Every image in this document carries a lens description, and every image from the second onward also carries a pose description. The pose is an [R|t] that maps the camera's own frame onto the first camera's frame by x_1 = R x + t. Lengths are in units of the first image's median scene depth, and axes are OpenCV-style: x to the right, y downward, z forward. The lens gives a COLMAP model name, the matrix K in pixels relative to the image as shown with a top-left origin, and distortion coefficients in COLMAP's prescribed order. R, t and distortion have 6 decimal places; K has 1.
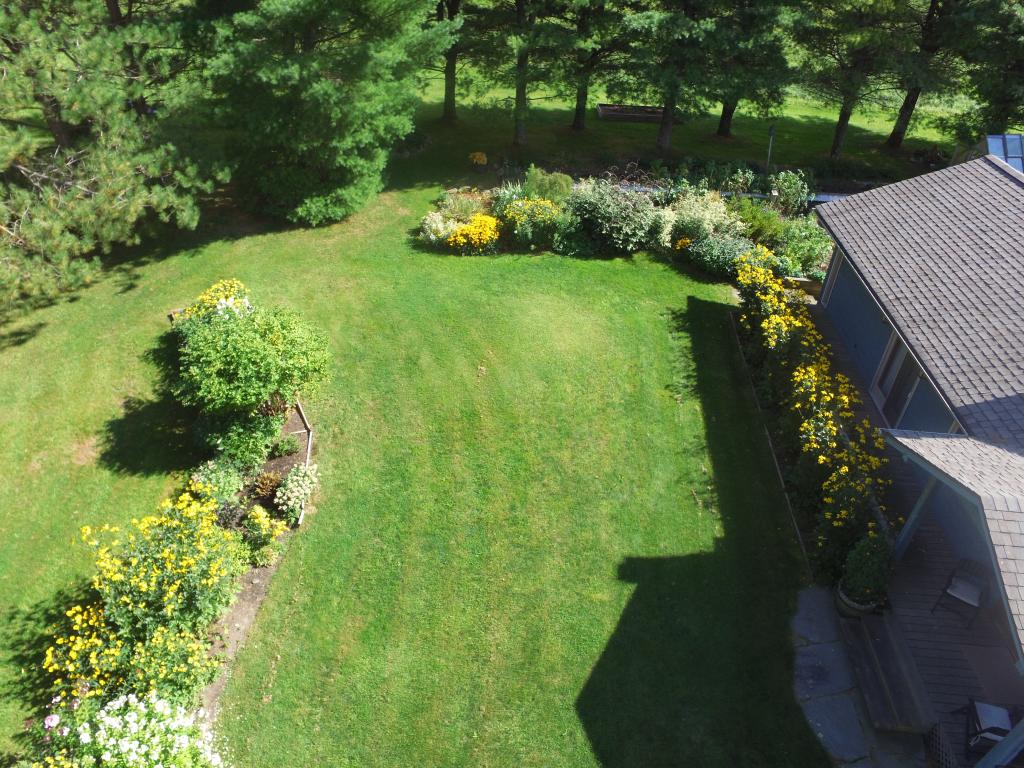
lens RADIAL K [[690.0, 0, 514.7], [0, 690.0, 384.7], [0, 0, 1]] dist [-0.125936, 0.094099]
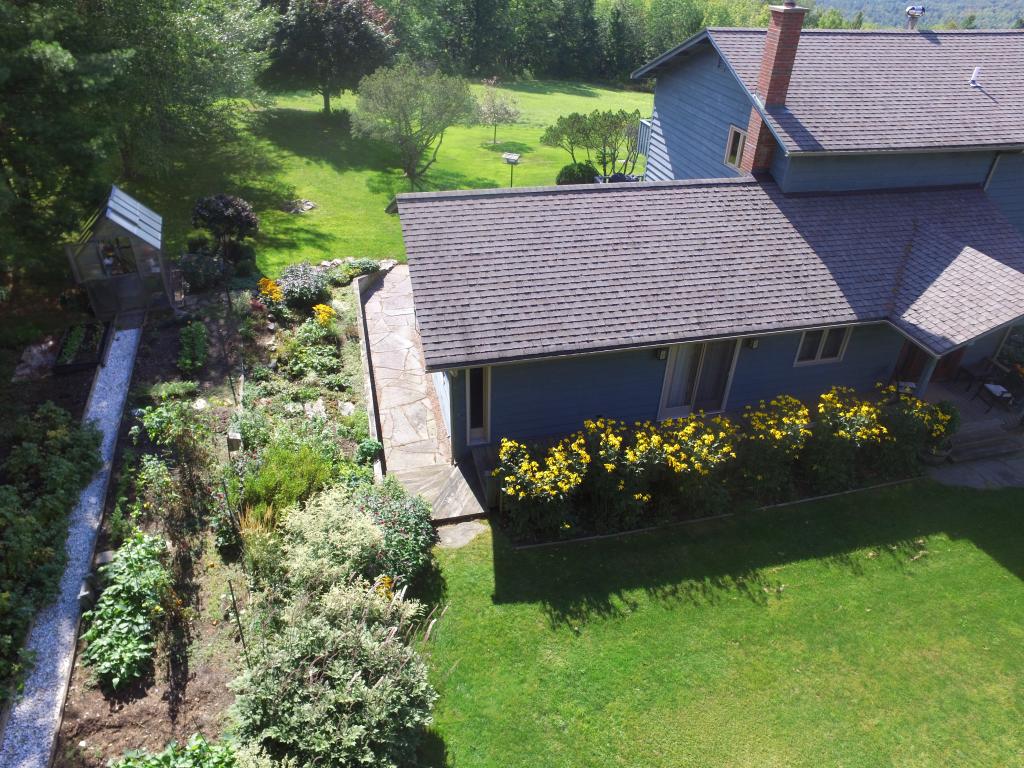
lens RADIAL K [[690.0, 0, 514.7], [0, 690.0, 384.7], [0, 0, 1]] dist [-0.125936, 0.094099]
pose [[-0.323395, -0.567241, 0.757399, -0.104325], [0.532639, 0.552445, 0.641171, -0.759562], [-0.782120, 0.610772, 0.123477, 1.039043]]
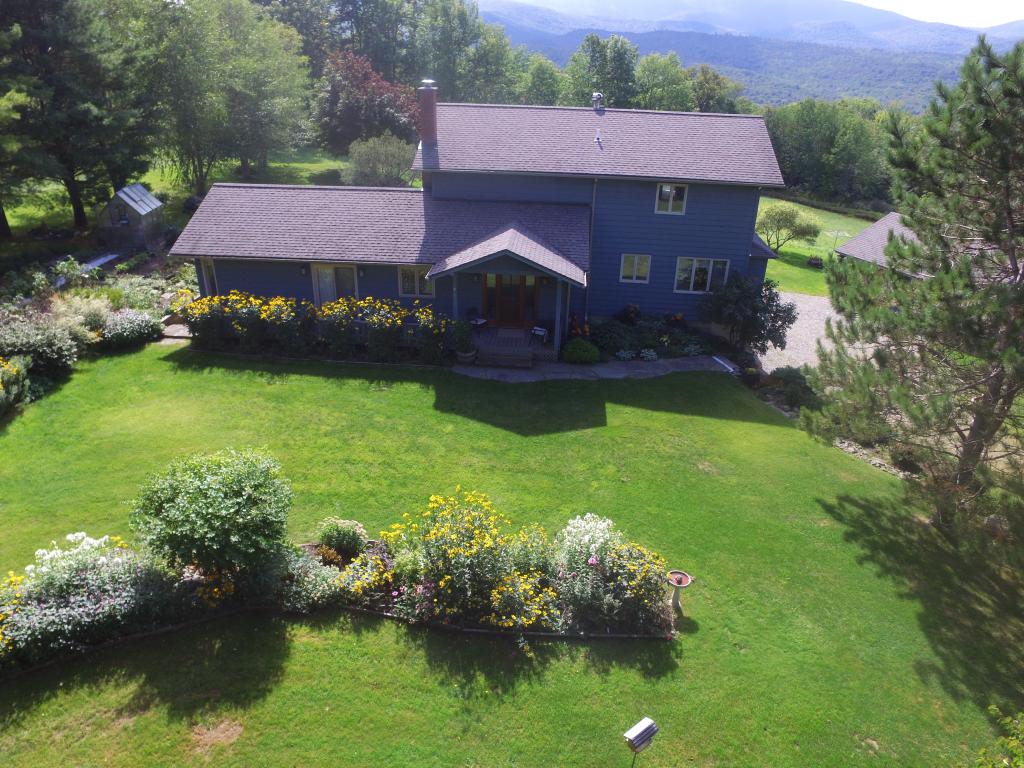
lens RADIAL K [[690.0, 0, 514.7], [0, 690.0, 384.7], [0, 0, 1]] dist [-0.125936, 0.094099]
pose [[-0.011431, -0.474014, 0.880443, -0.994943], [0.572719, 0.718666, 0.394351, -0.255781], [-0.819672, 0.508754, 0.263262, 0.289407]]
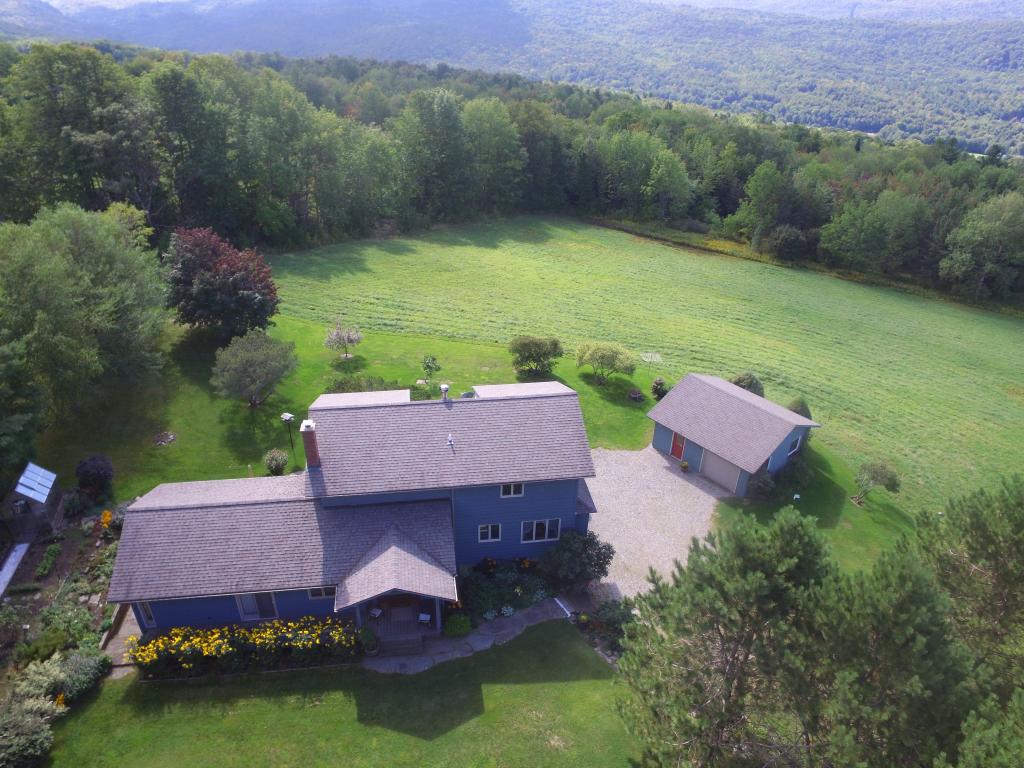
lens RADIAL K [[690.0, 0, 514.7], [0, 690.0, 384.7], [0, 0, 1]] dist [-0.125936, 0.094099]
pose [[-0.243980, -0.508904, 0.825524, -0.947301], [0.548345, 0.629712, 0.550254, -1.090503], [-0.799870, 0.586923, 0.125418, -0.278092]]
